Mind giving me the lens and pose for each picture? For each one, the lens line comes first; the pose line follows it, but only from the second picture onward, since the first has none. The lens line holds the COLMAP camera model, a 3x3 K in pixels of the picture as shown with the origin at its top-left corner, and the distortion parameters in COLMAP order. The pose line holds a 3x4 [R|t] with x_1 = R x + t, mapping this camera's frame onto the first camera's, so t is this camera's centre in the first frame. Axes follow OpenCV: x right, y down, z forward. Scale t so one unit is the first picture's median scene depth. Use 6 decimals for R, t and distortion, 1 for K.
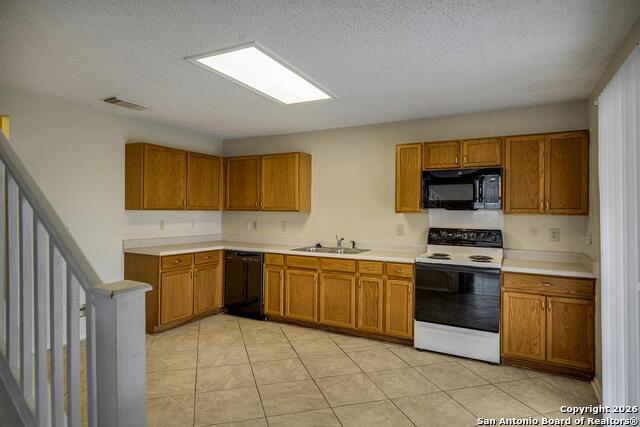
lens RADIAL K [[370.4, 0, 320.0], [0, 370.4, 213.5], [0, 0, 1]] dist [0.000637, -0.000084]
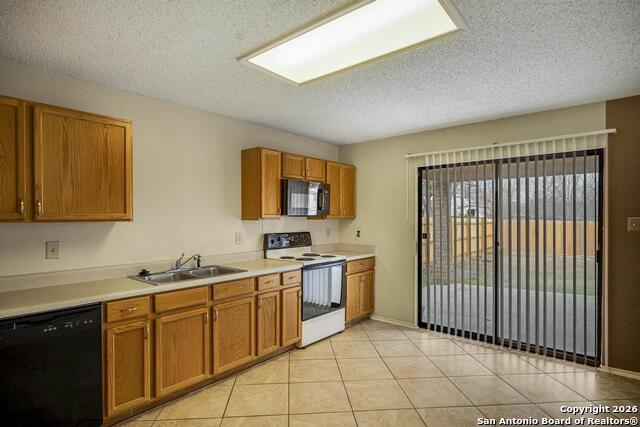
lens RADIAL K [[339.7, 0, 319.8], [0, 339.7, 217.2], [0, 0, 1]] dist [0.001760, 0.000117]
pose [[0.215658, -0.010121, 0.976417, -0.645152], [0.014250, 0.999872, 0.007216, -0.013558], [-0.976365, 0.012358, 0.215775, 0.711704]]
